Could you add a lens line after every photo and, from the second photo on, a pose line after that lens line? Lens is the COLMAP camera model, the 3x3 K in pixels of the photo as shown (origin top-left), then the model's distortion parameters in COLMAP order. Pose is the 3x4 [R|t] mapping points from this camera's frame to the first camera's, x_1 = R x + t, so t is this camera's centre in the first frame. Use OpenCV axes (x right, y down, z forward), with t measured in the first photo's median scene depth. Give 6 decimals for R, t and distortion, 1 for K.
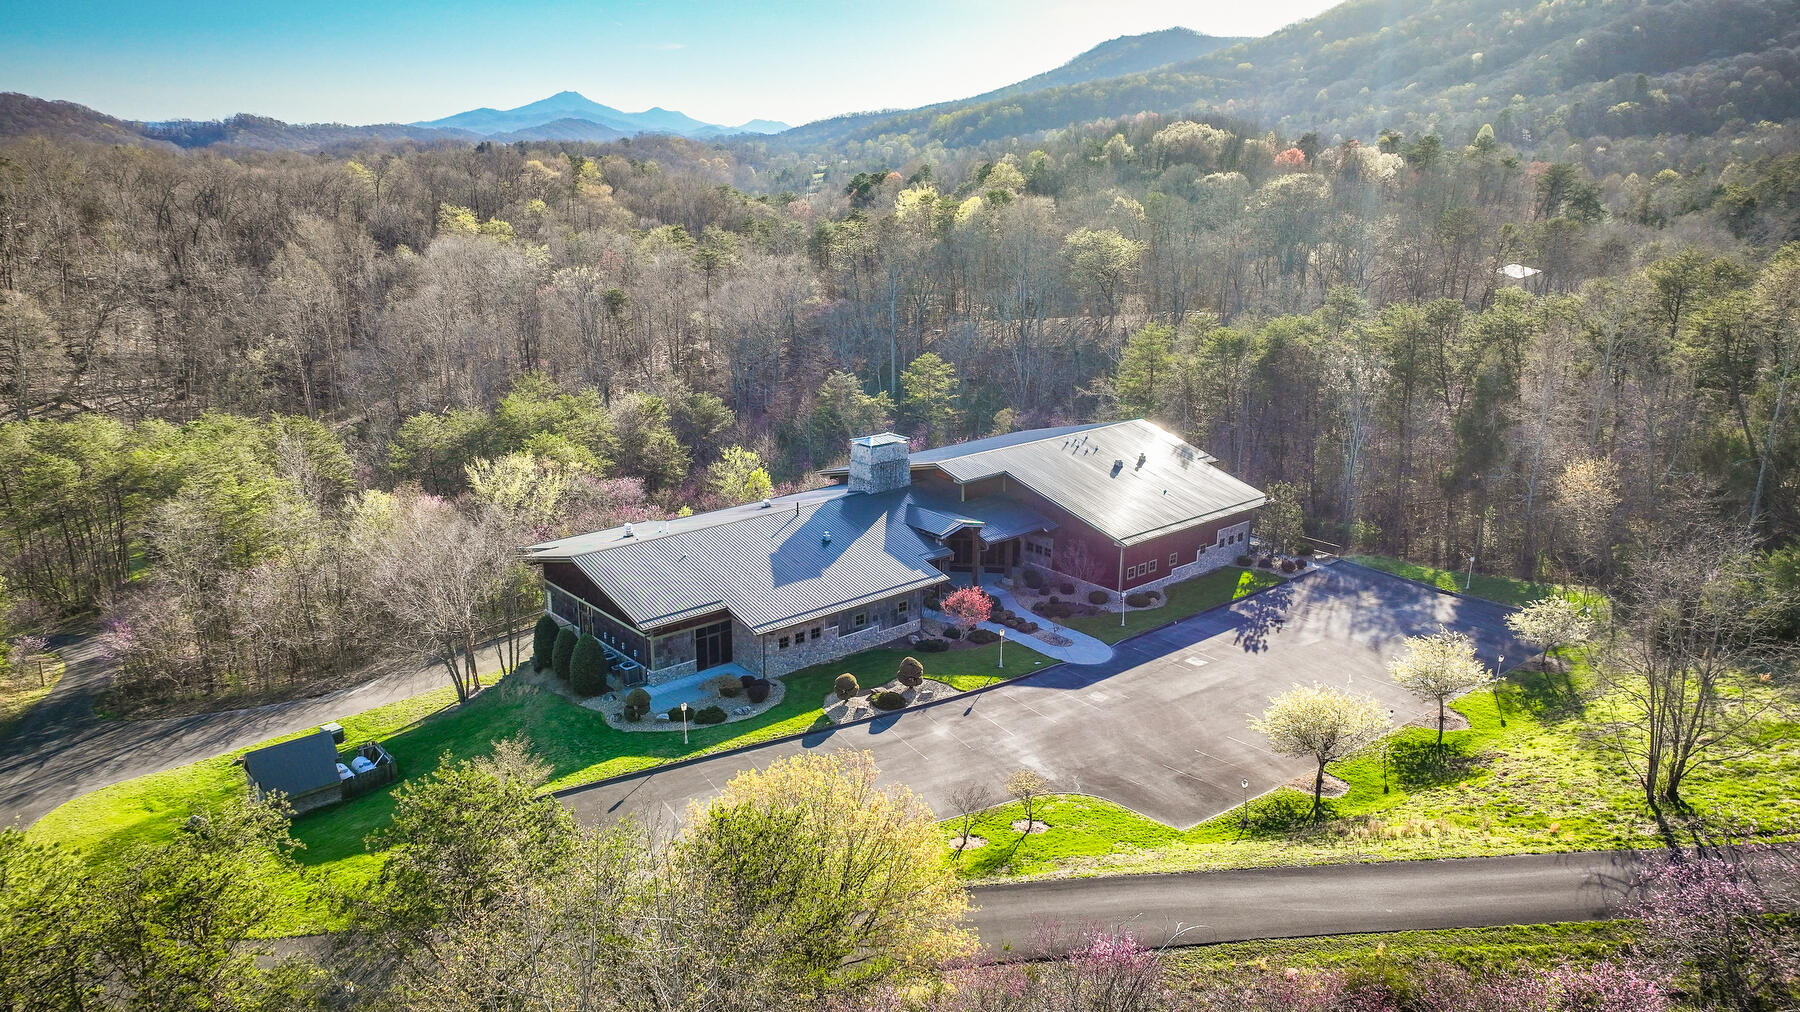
lens RADIAL K [[1268.2, 0, 900.0], [0, 1268.2, 506.0], [0, 0, 1]] dist [0.003560, 0.000393]
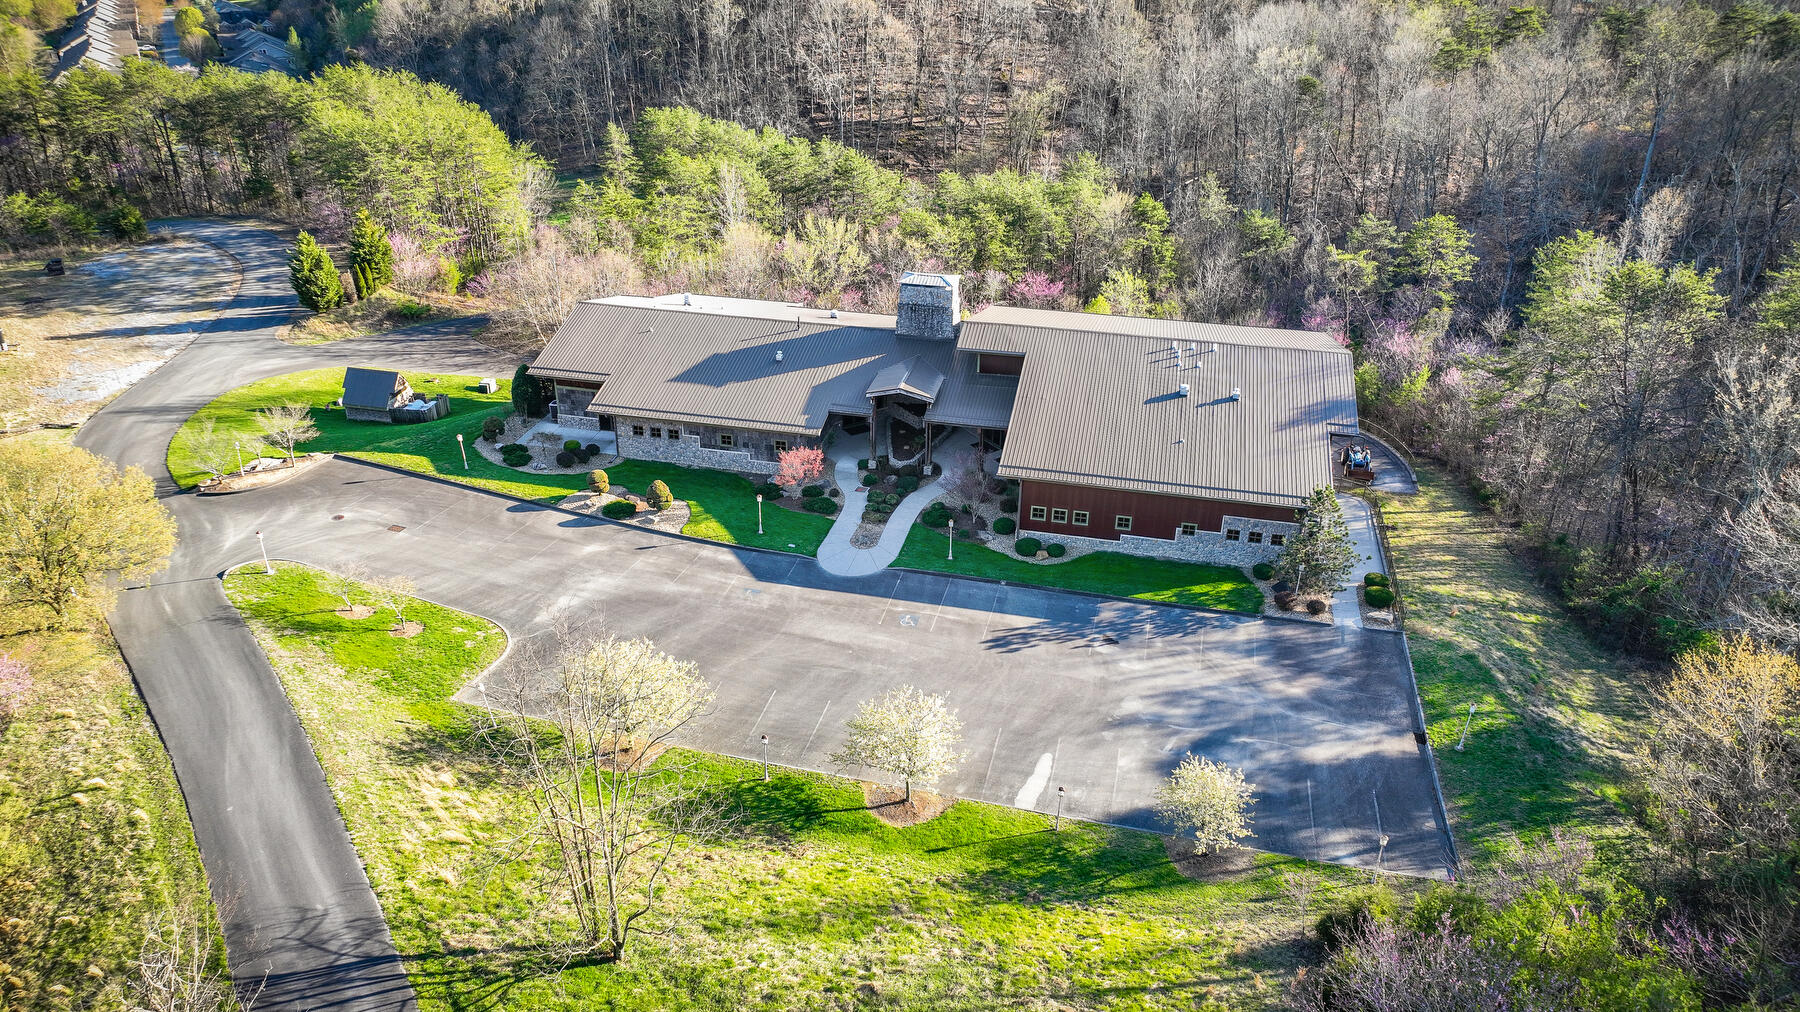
lens RADIAL K [[1268.2, 0, 900.0], [0, 1268.2, 506.0], [0, 0, 1]] dist [0.003560, 0.000393]
pose [[0.591715, 0.369738, -0.716357, 0.790602], [-0.230518, 0.929117, 0.289142, -0.184105], [0.772486, -0.005956, 0.635004, 0.468238]]
